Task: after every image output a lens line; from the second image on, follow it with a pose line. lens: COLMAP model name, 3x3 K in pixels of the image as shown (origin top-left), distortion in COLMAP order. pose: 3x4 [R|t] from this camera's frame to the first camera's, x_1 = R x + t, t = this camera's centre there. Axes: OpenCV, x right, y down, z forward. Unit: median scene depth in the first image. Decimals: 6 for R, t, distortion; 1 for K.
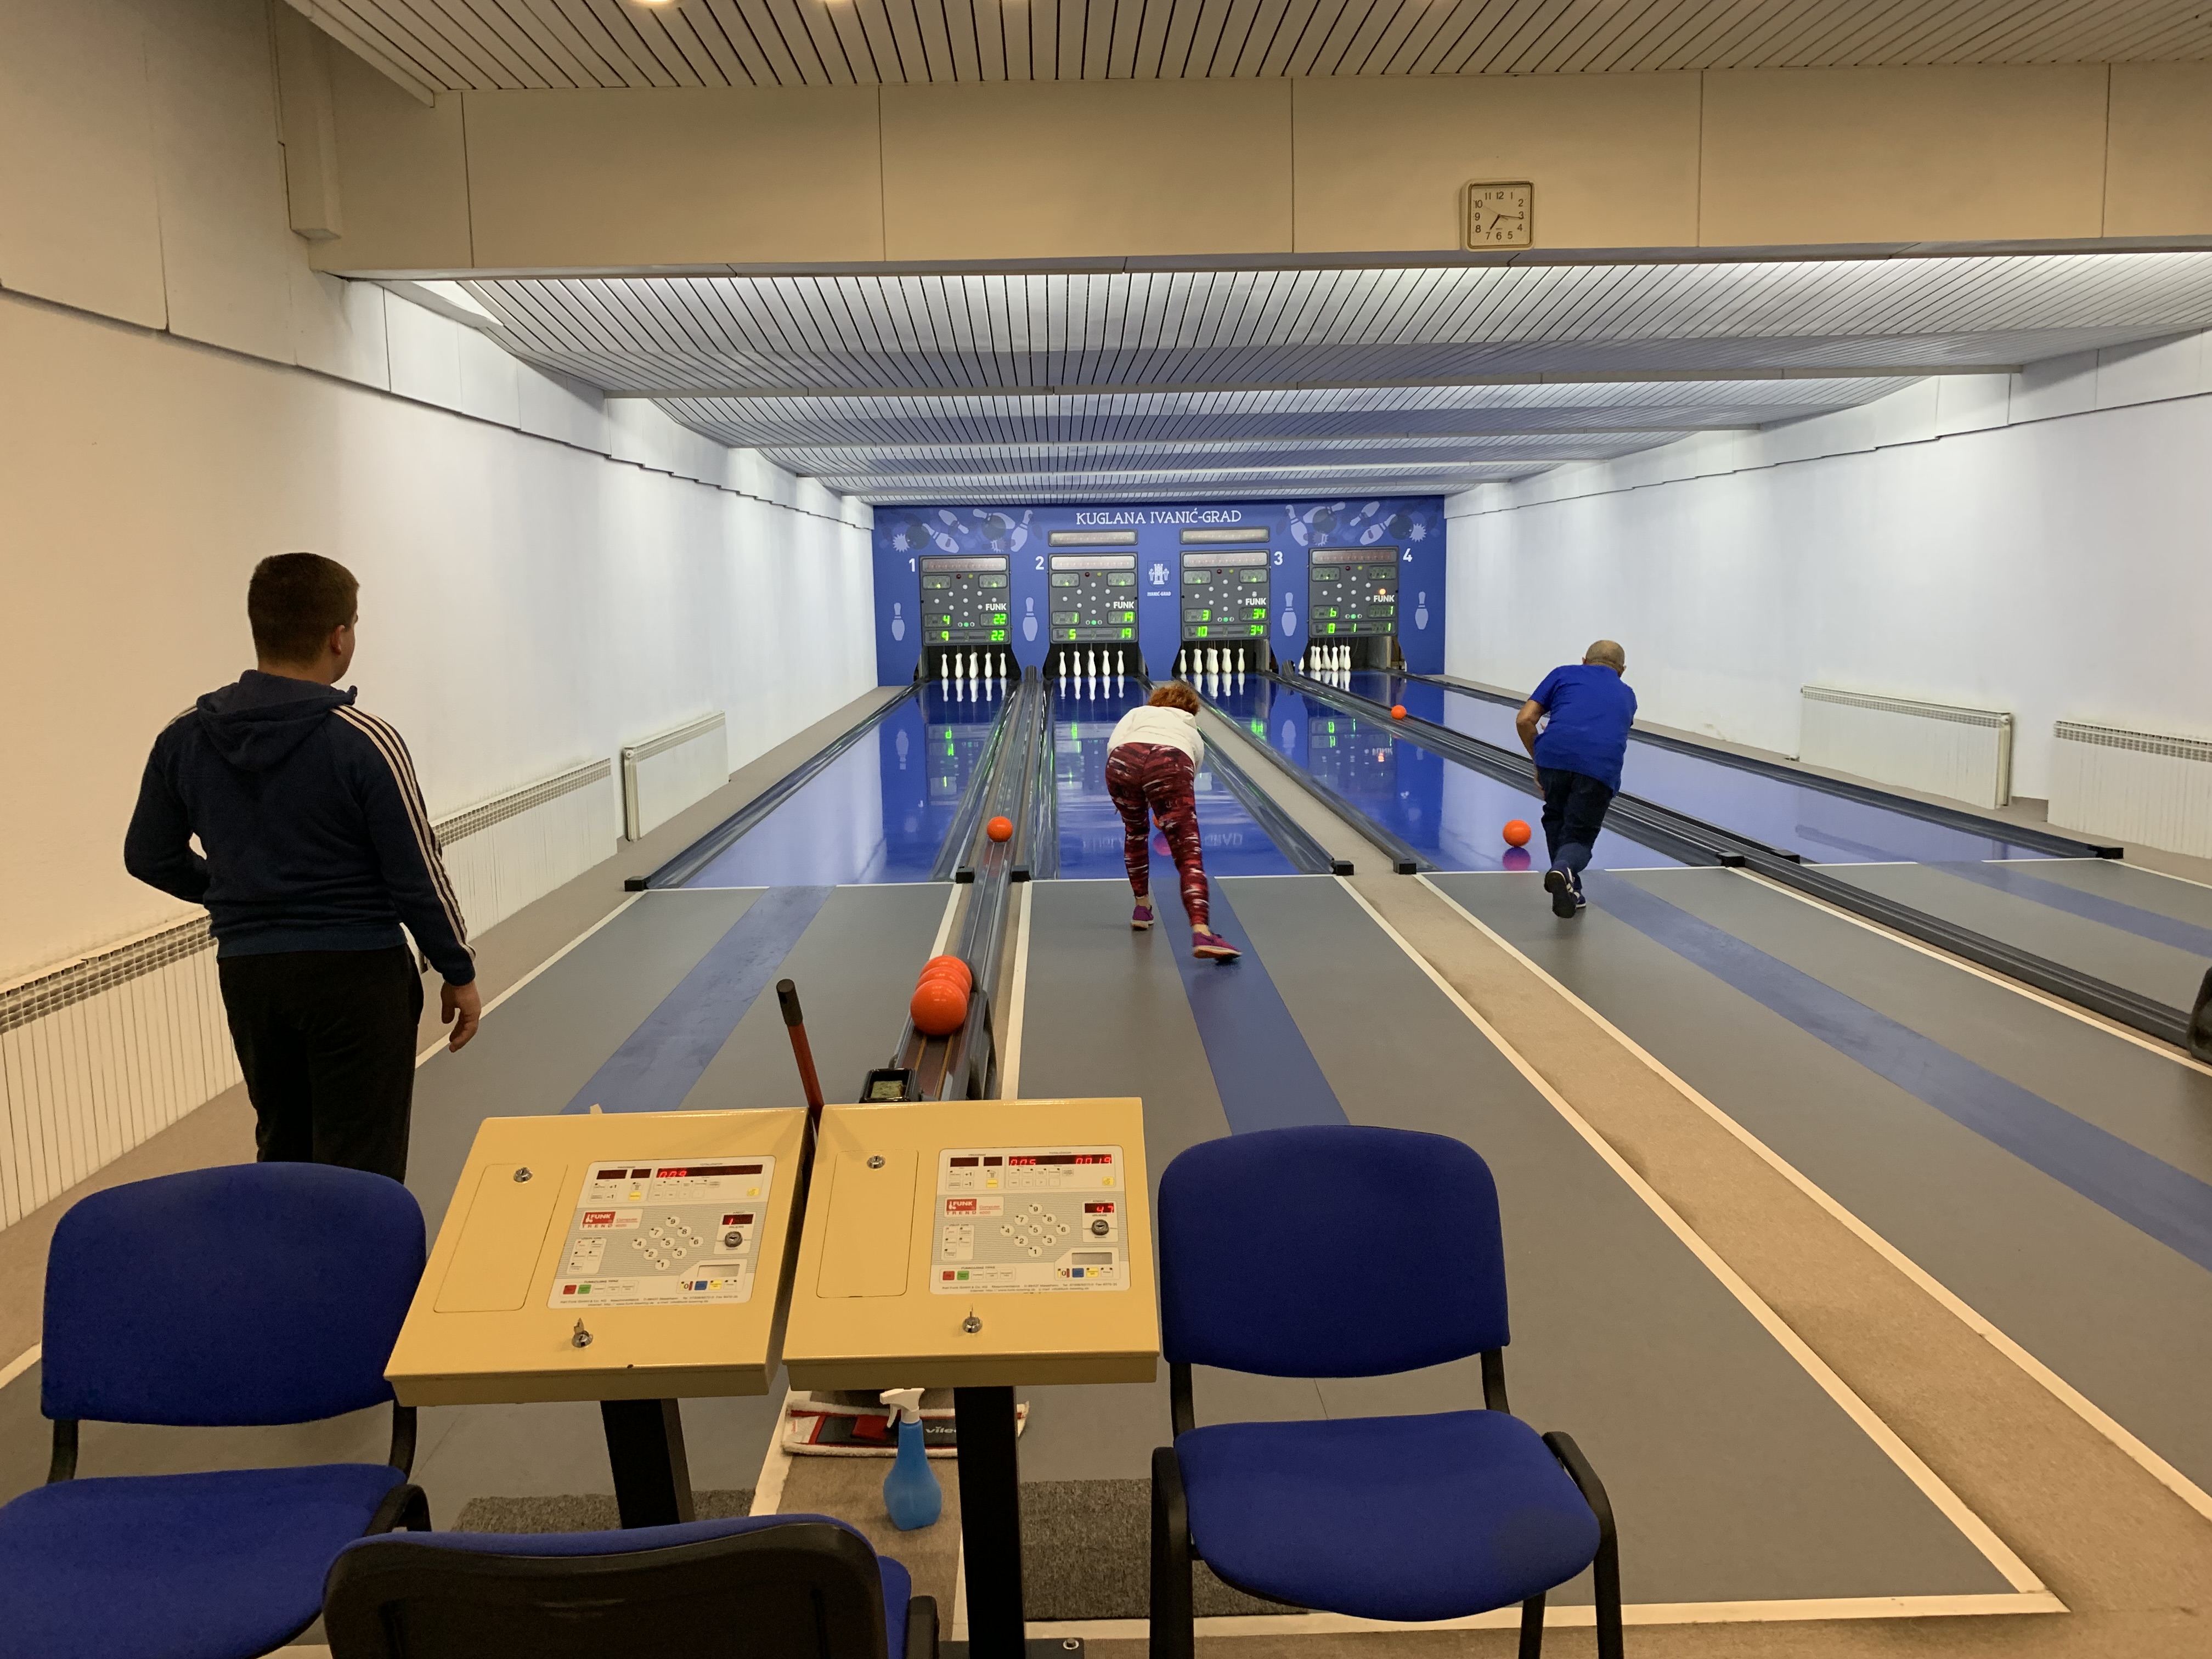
lens RADIAL K [[1694.1, 0, 1106.0], [0, 1694.1, 829.5], [0, 0, 1]] dist [0.076638, -0.185958]
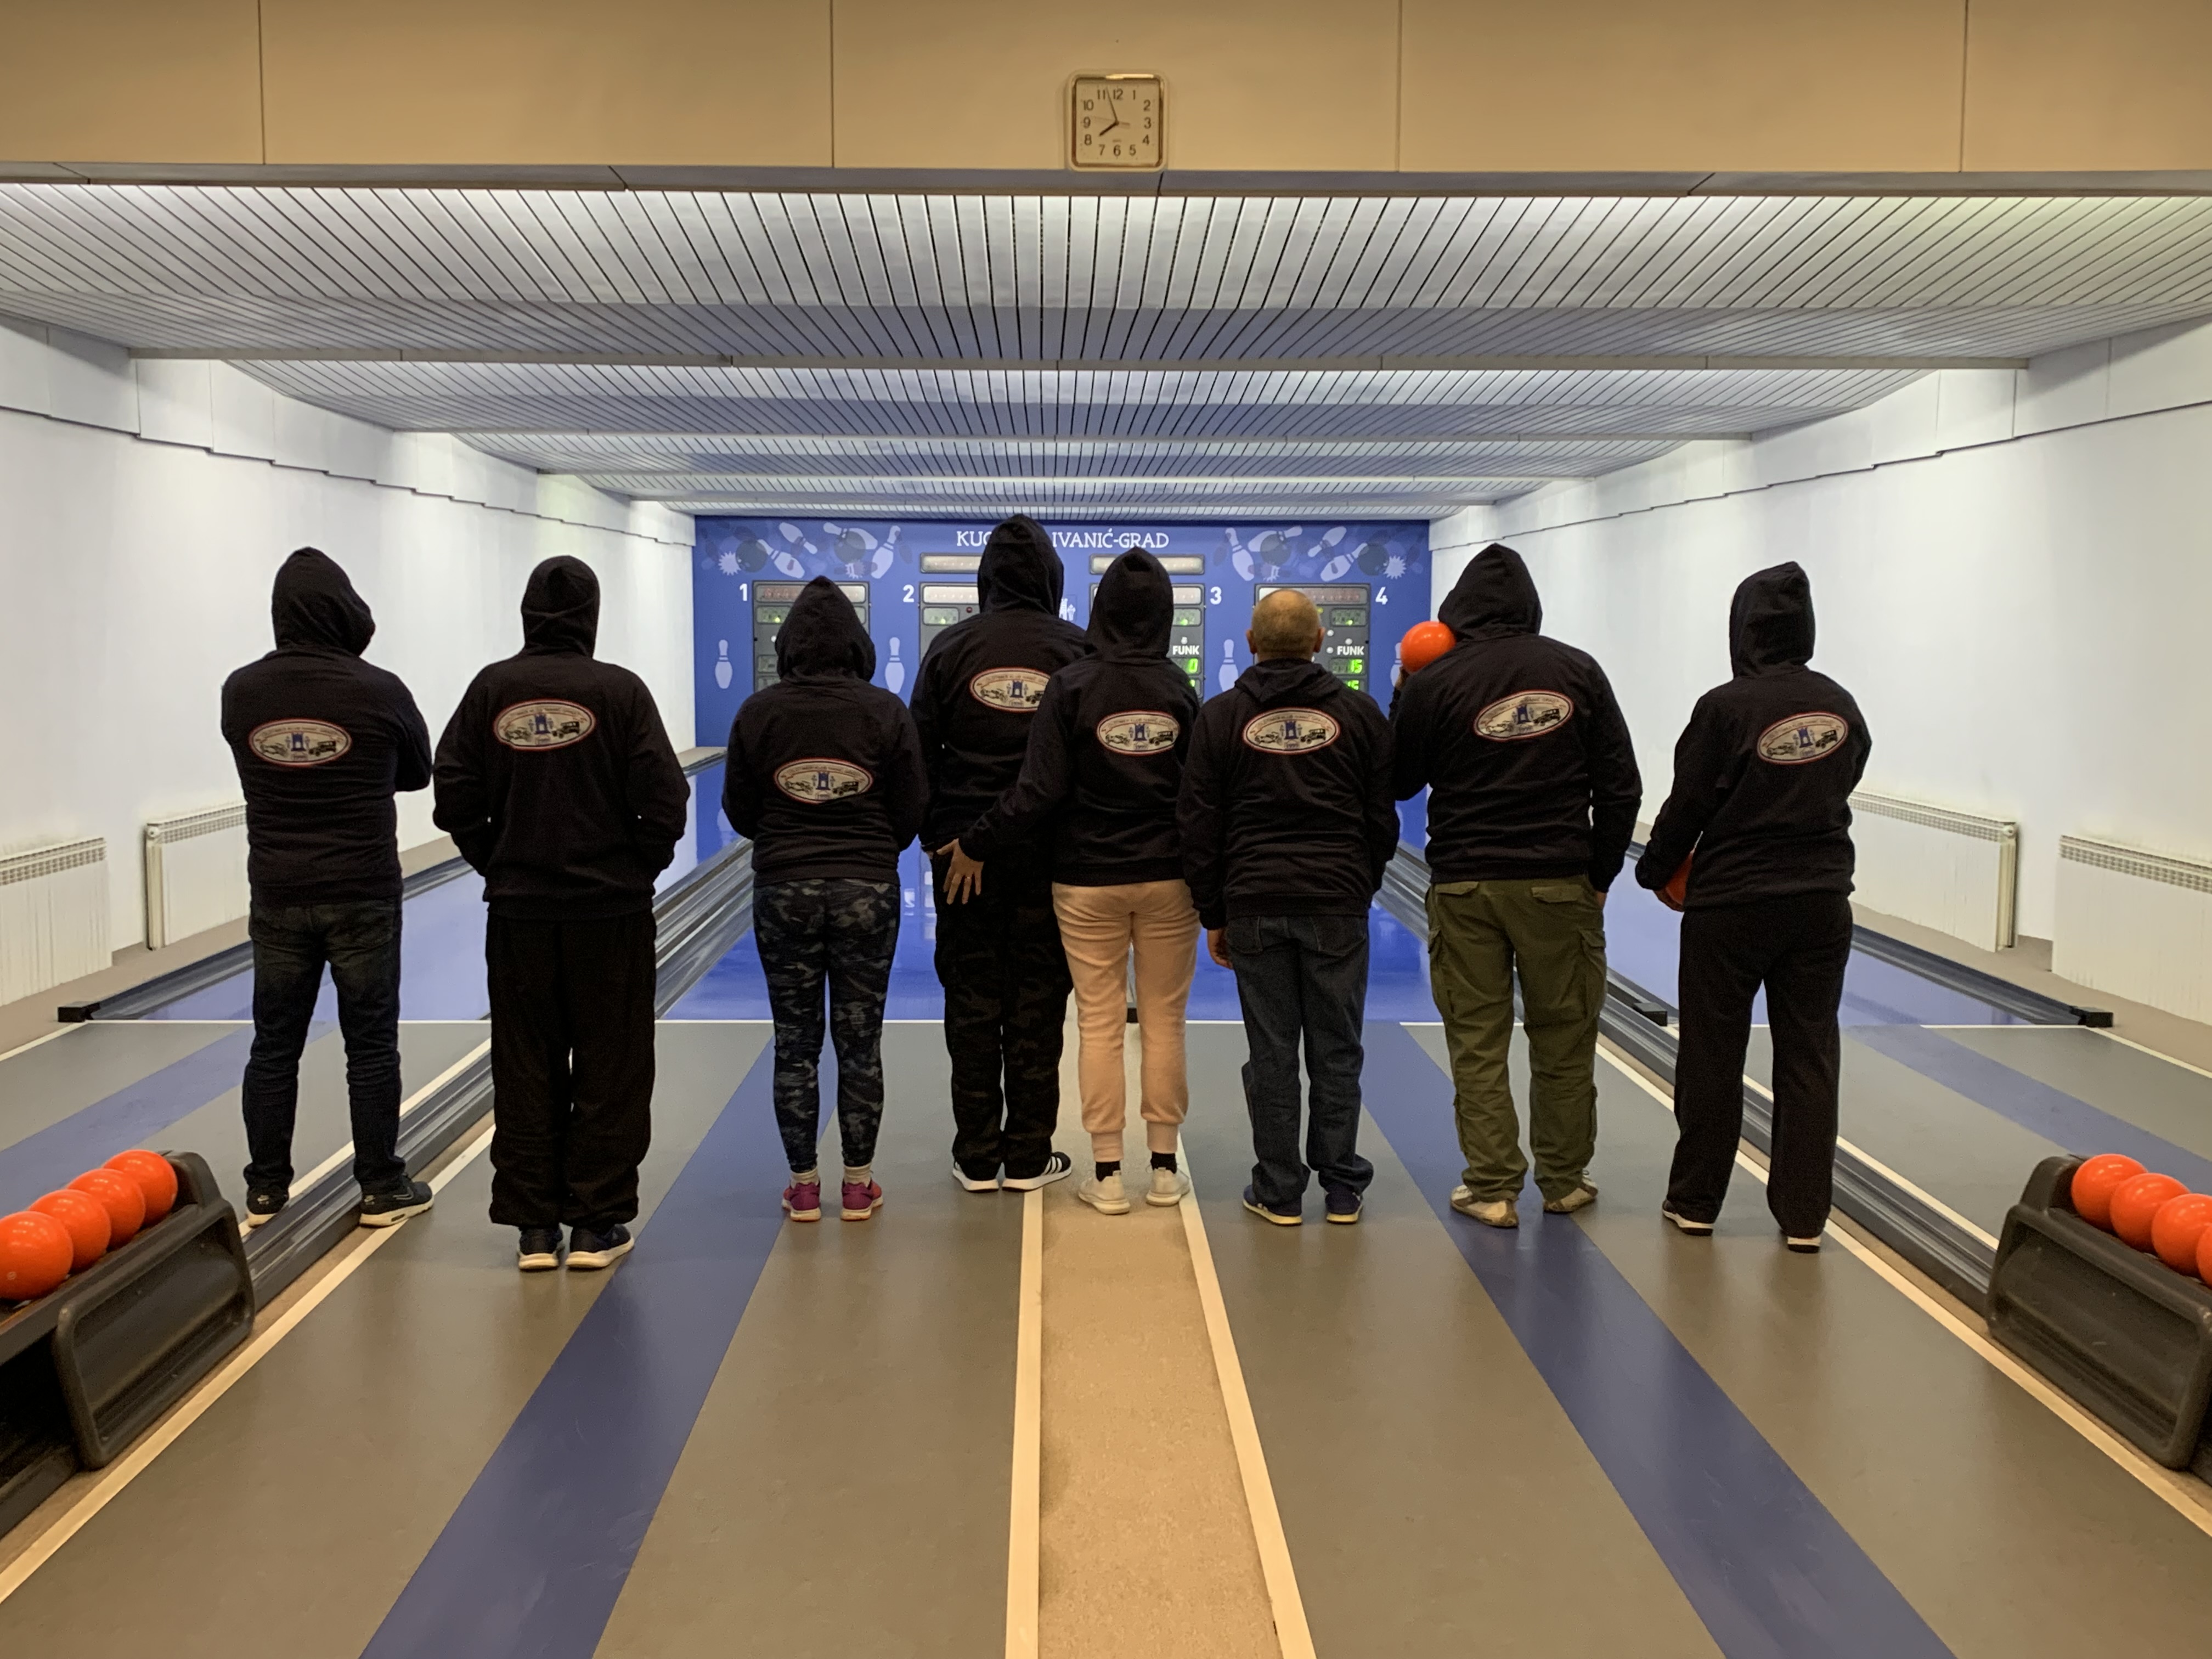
lens RADIAL K [[2141.1, 0, 1099.4], [0, 2141.1, 837.4], [0, 0, 1]] dist [0.129186, -0.440283]
pose [[0.999688, 0.024722, -0.003642, 0.134585], [-0.024860, 0.998695, -0.044611, -0.010093], [0.002534, 0.044687, 0.998998, 0.059462]]
